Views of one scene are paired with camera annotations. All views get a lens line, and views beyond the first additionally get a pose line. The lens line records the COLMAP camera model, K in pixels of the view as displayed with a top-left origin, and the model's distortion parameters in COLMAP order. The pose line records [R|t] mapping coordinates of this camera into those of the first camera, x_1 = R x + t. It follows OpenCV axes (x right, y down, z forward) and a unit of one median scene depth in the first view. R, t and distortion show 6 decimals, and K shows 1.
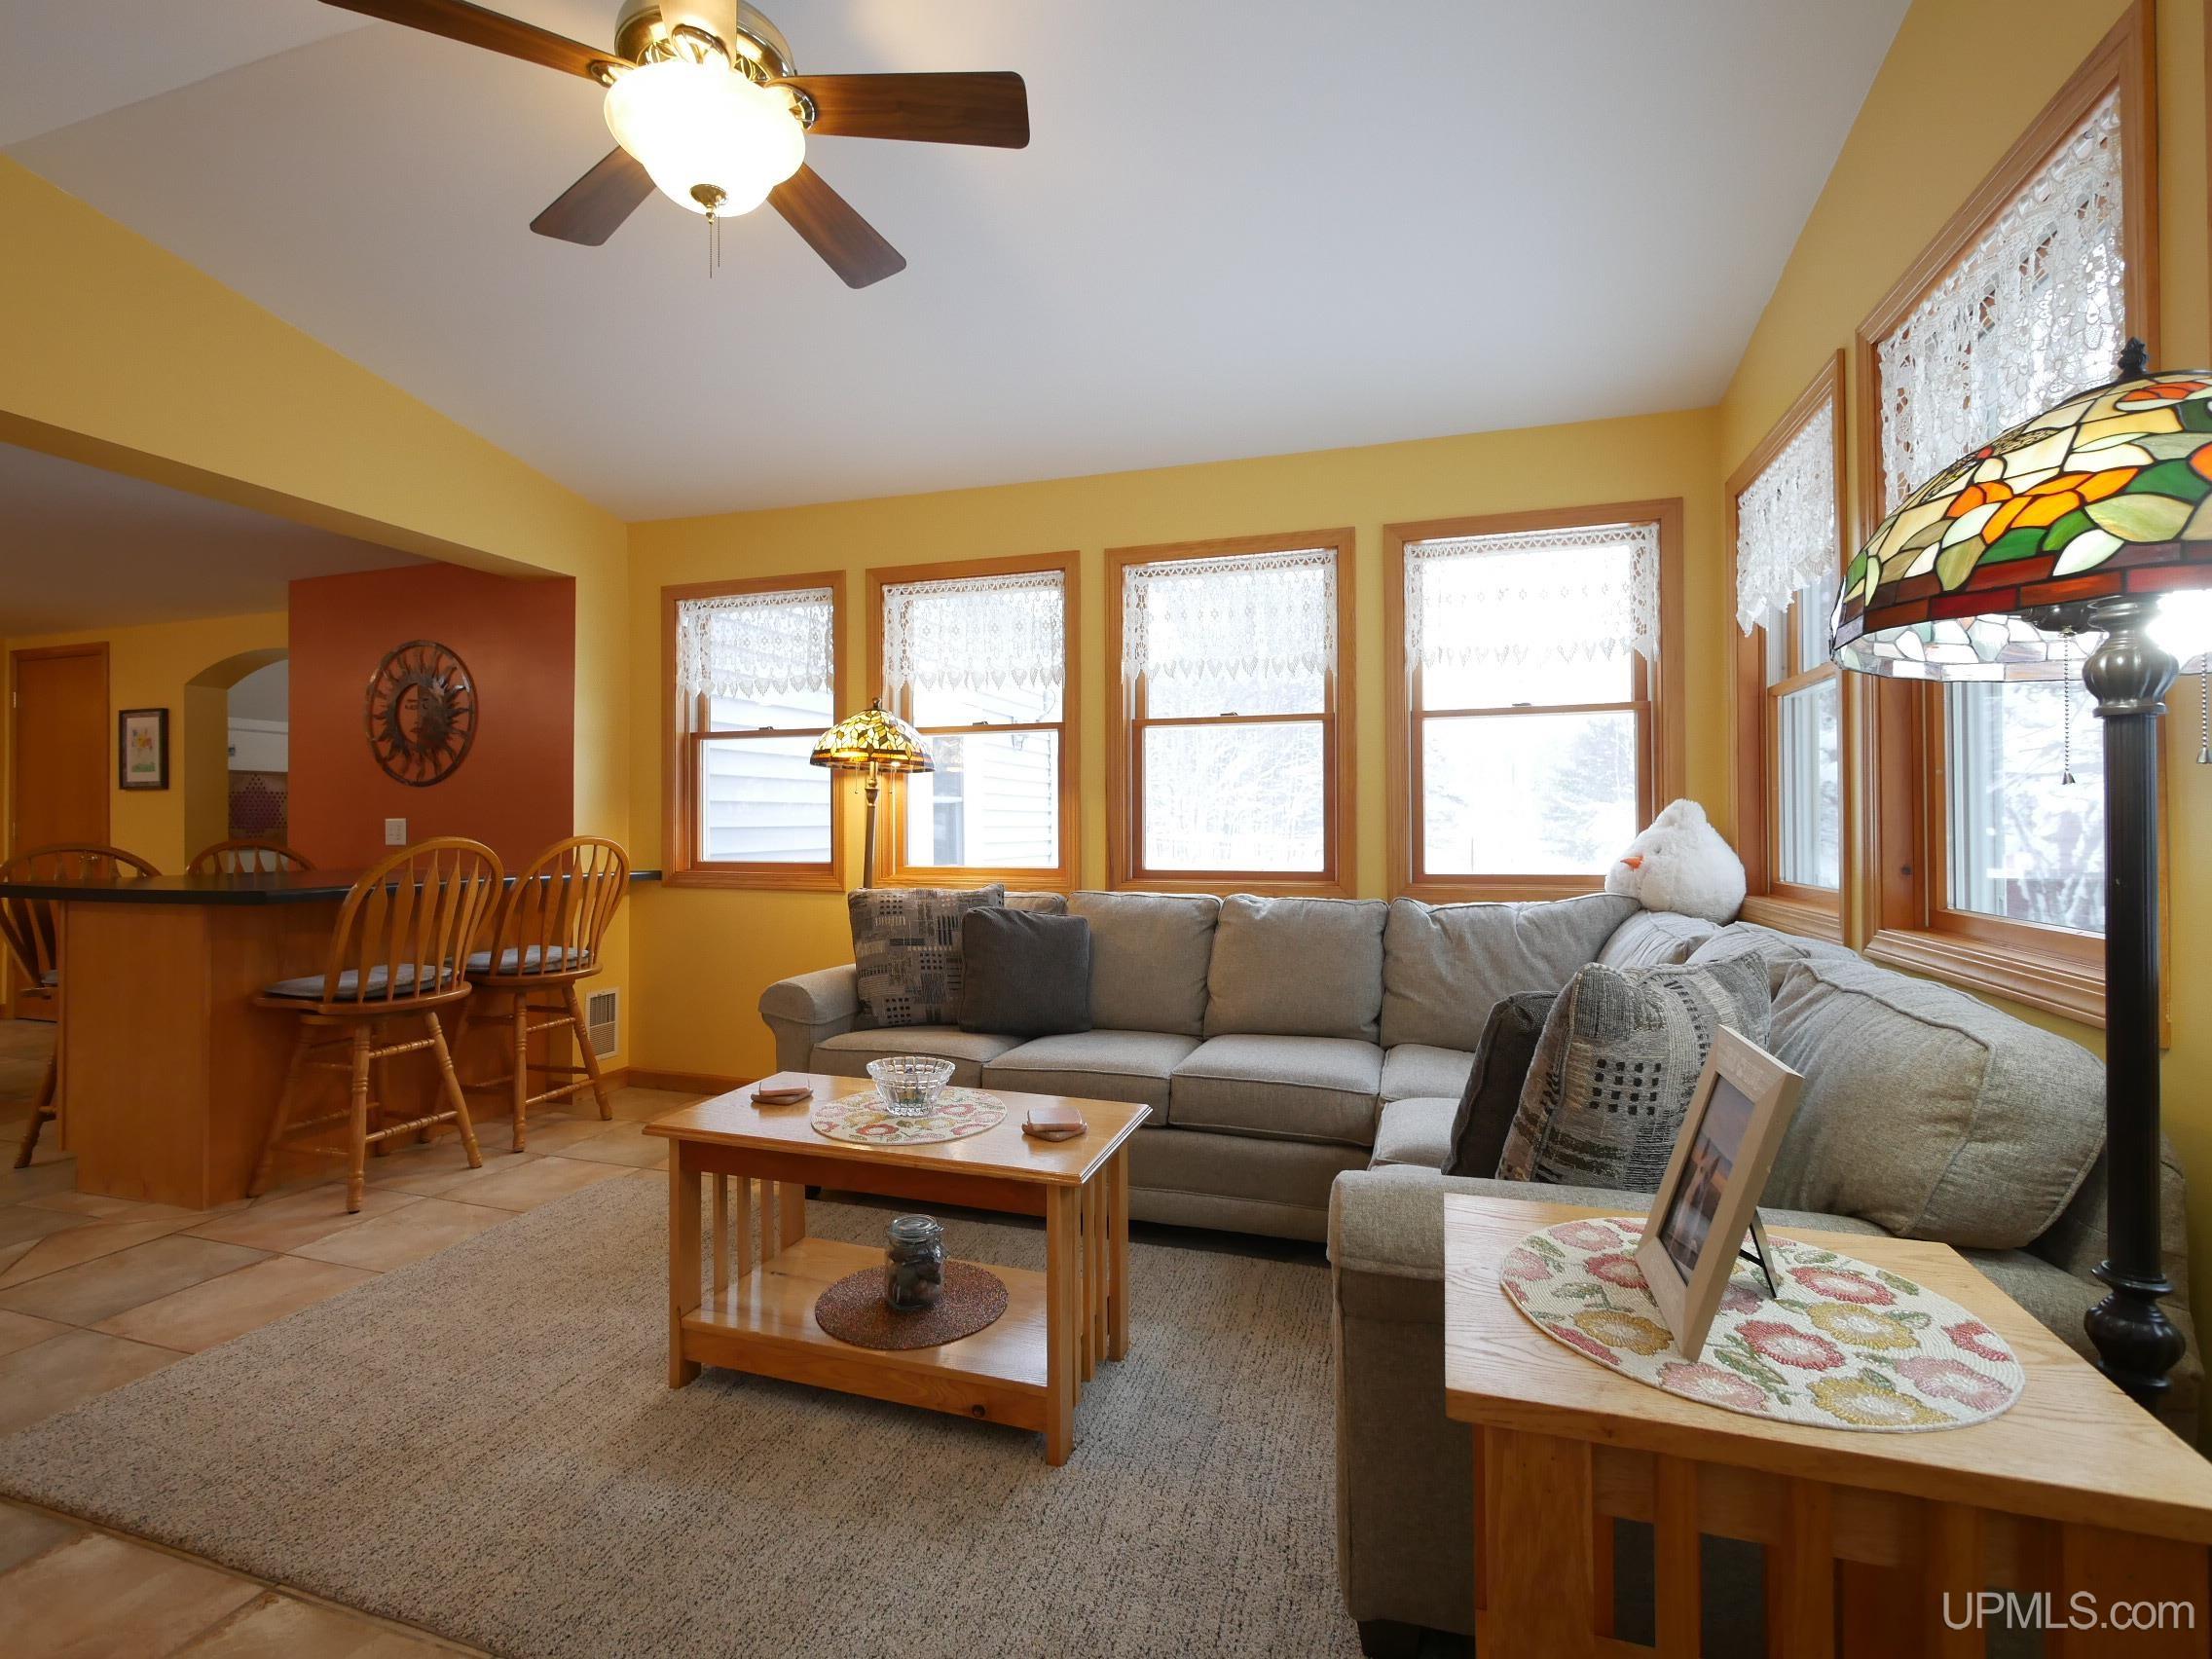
lens RADIAL K [[1024.3, 0, 1103.0], [0, 1024.3, 820.5], [0, 0, 1]] dist [-0.002711, 0.000372]
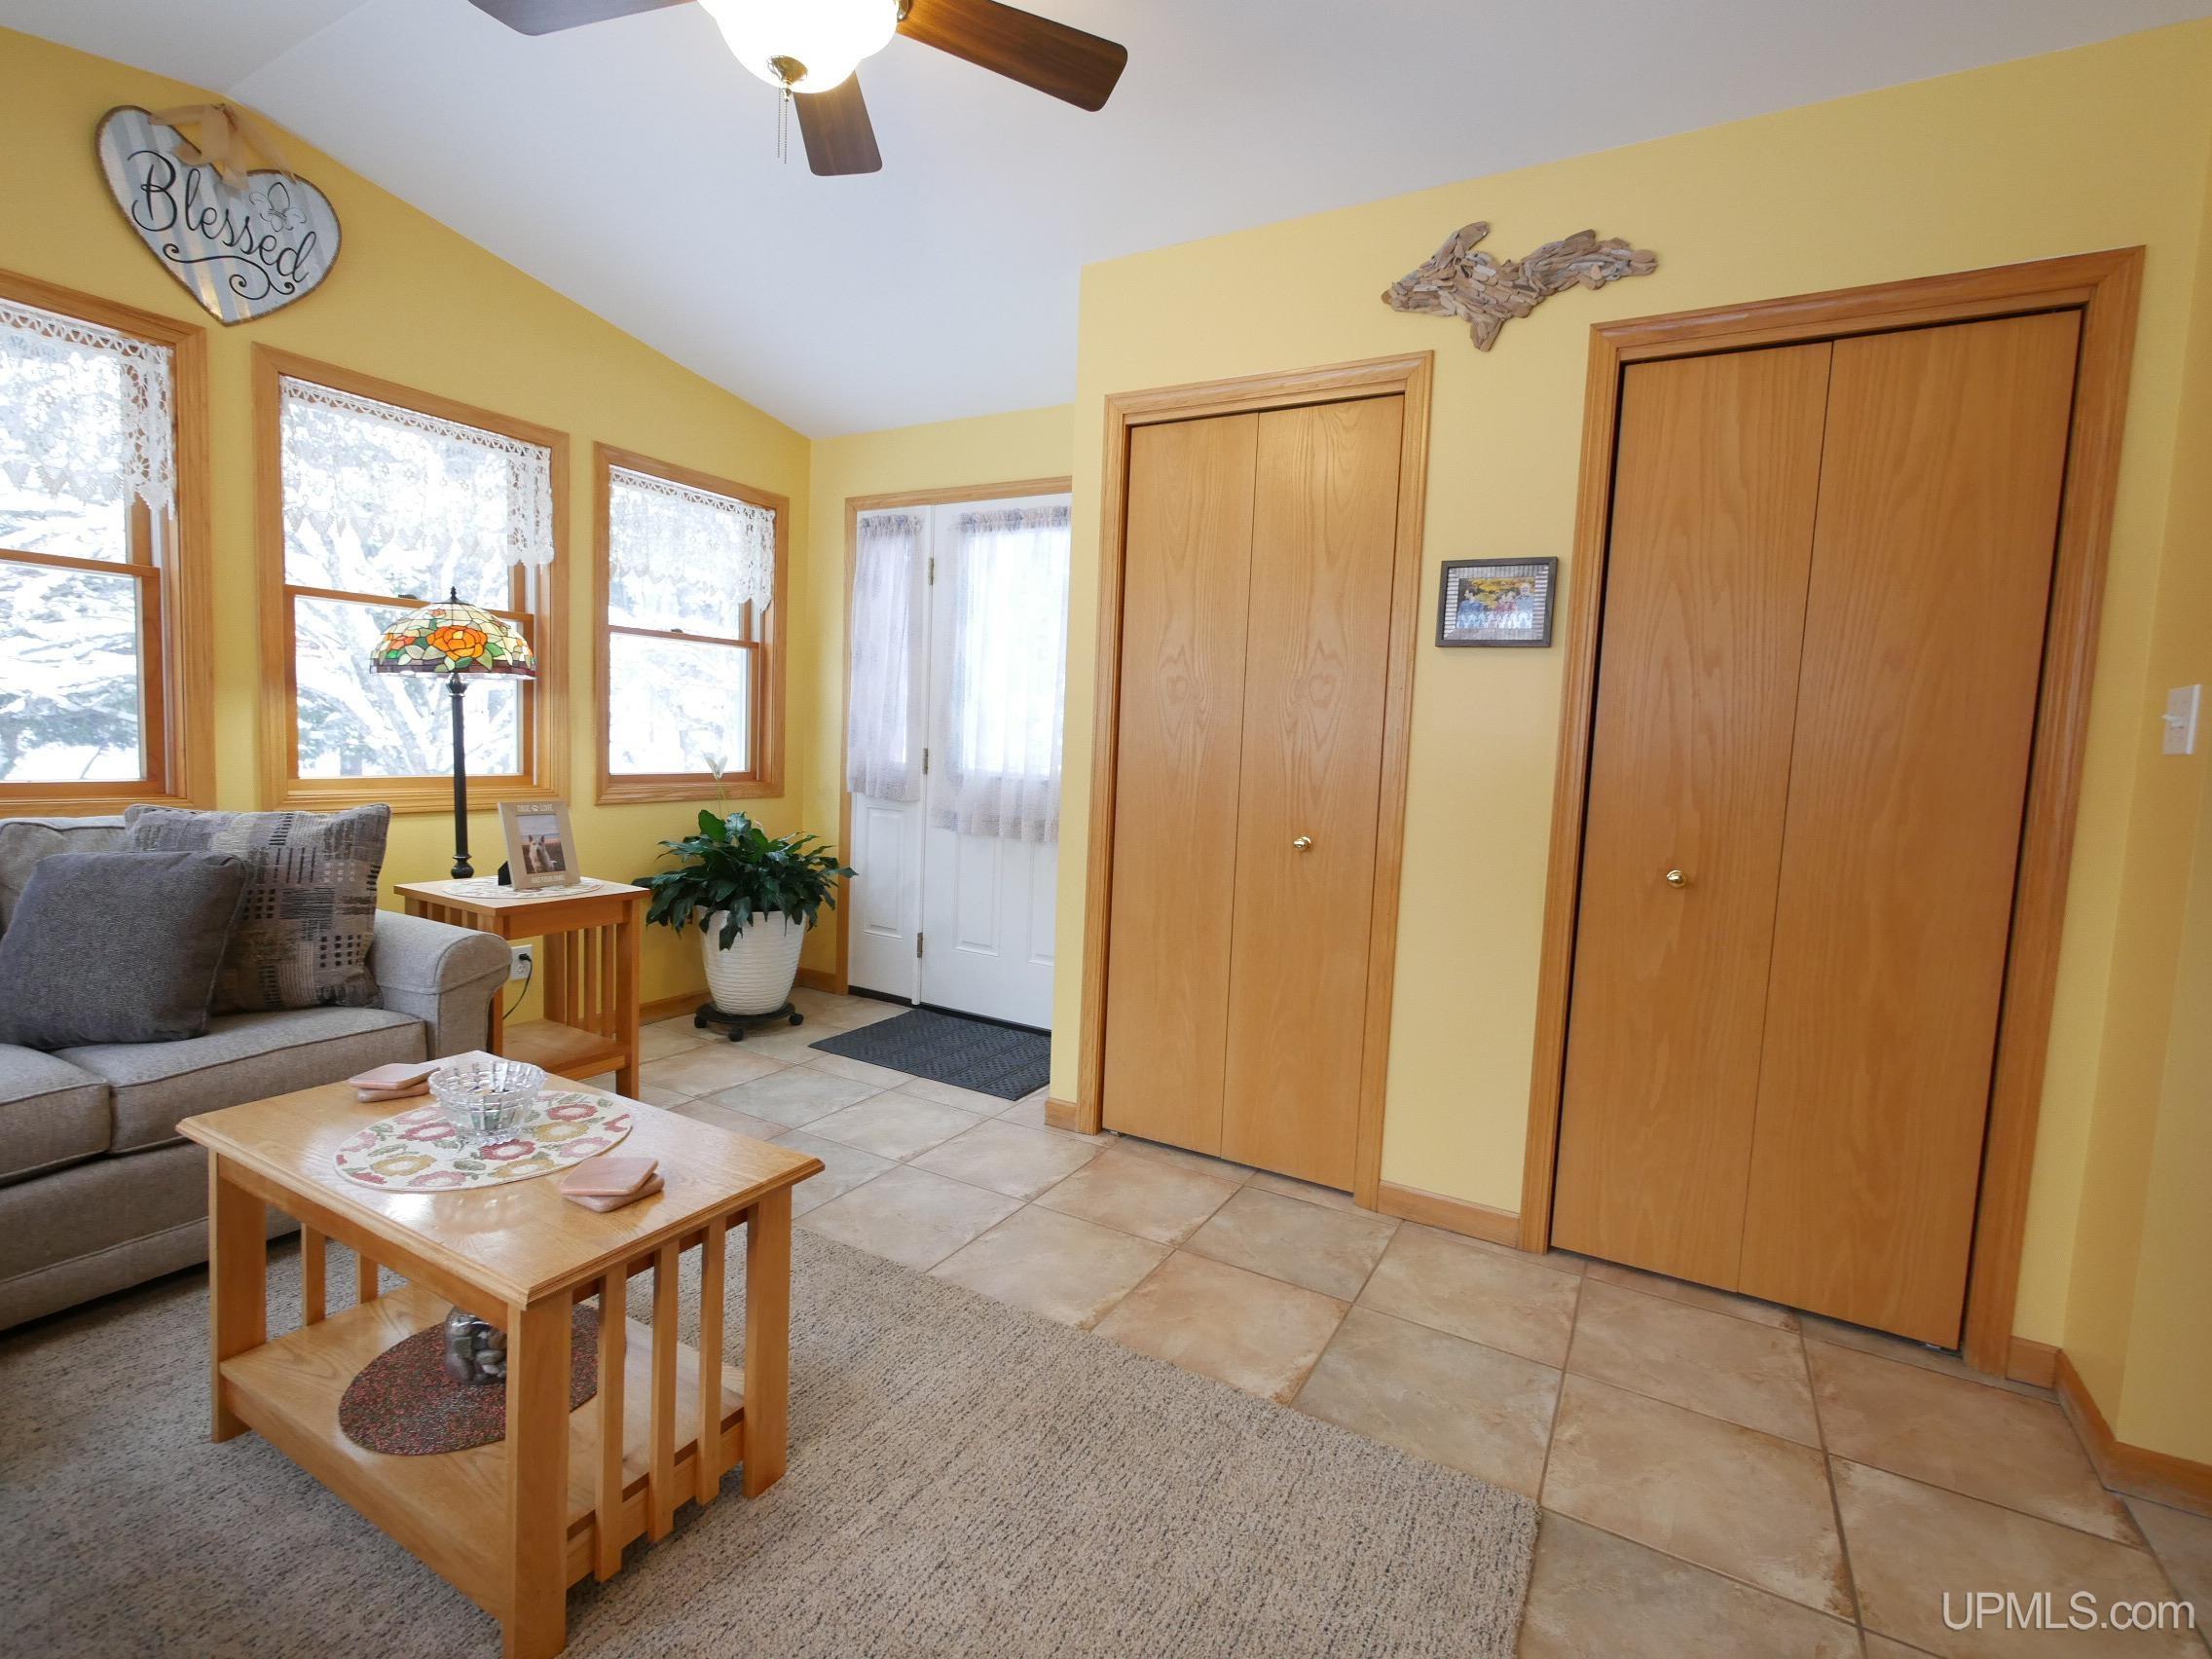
lens RADIAL K [[1024.3, 0, 1107.5], [0, 1024.3, 824.1], [0, 0, 1]] dist [-0.002711, 0.000372]
pose [[-0.979701, -0.060659, 0.191067, -0.470530], [-0.045995, 0.995711, 0.080274, -0.014228], [-0.195117, 0.069856, -0.978289, 1.009827]]
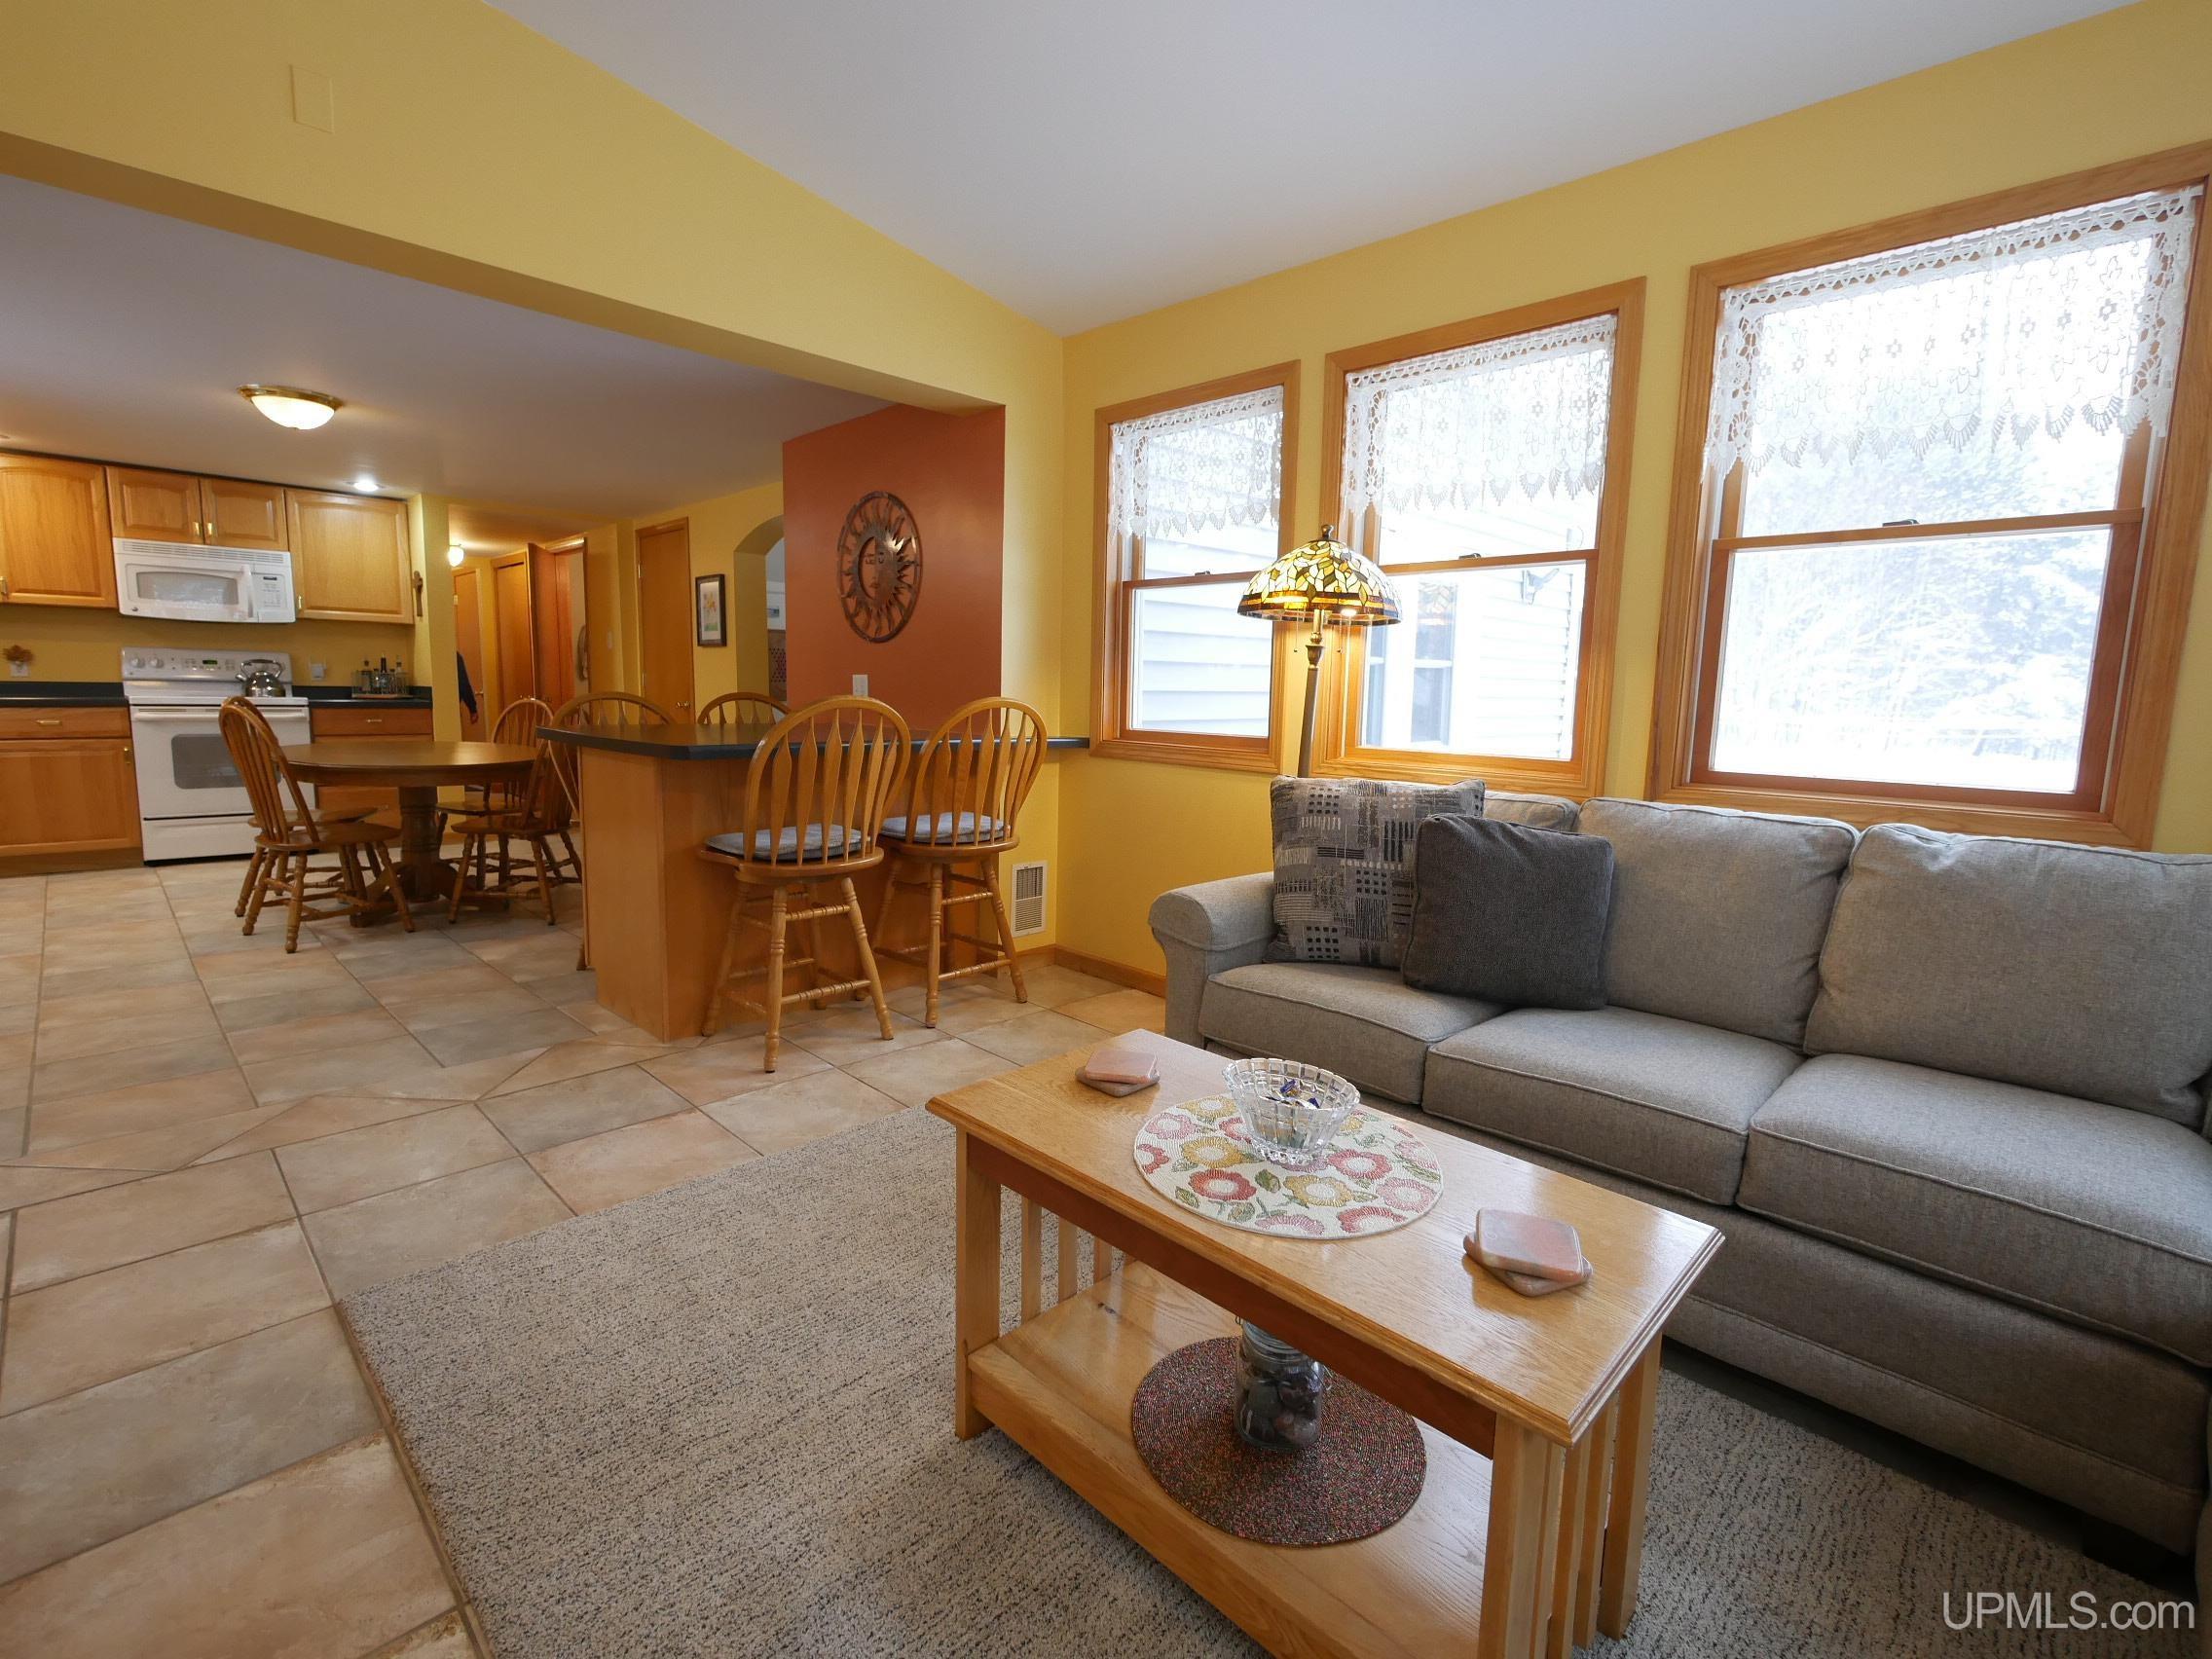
lens RADIAL K [[1024.3, 0, 1102.4], [0, 1024.3, 817.6], [0, 0, 1]] dist [-0.002711, 0.000372]
pose [[0.890192, 0.078971, -0.448688, -0.012776], [-0.021134, 0.990960, 0.132483, -0.001703], [0.455095, -0.108453, 0.883814, 0.254794]]
